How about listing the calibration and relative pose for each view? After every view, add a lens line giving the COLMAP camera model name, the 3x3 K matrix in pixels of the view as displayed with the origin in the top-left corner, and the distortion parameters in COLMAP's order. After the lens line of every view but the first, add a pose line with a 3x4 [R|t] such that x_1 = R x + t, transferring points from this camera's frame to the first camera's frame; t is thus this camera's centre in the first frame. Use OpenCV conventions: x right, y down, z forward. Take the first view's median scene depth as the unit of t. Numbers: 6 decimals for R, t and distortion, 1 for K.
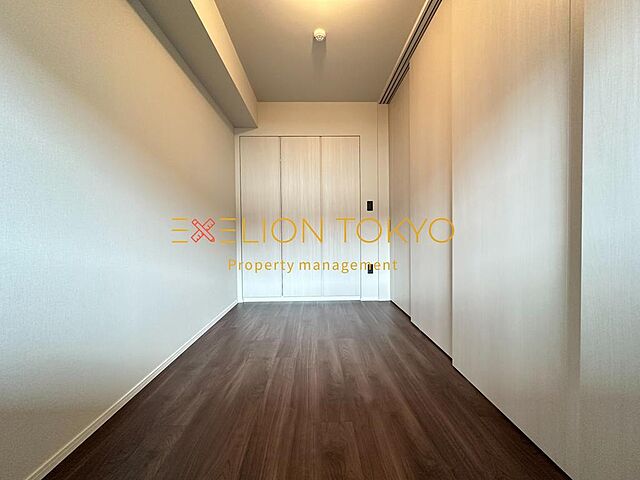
lens RADIAL K [[256.9, 0, 320.0], [0, 256.9, 237.4], [0, 0, 1]] dist [-0.000436, -0.000085]
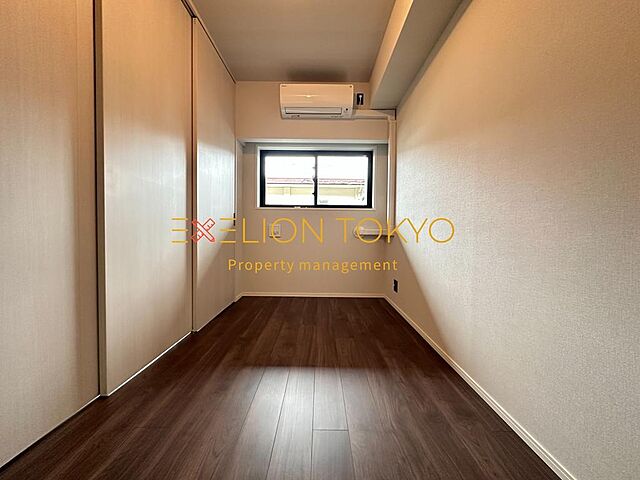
lens RADIAL K [[256.9, 0, 320.2], [0, 256.9, 237.8], [0, 0, 1]] dist [-0.000436, -0.000085]
pose [[-0.999573, 0.001926, 0.029151, -0.159609], [0.003027, 0.999282, 0.037763, -0.002044], [-0.029057, 0.037835, -0.998861, 1.937232]]
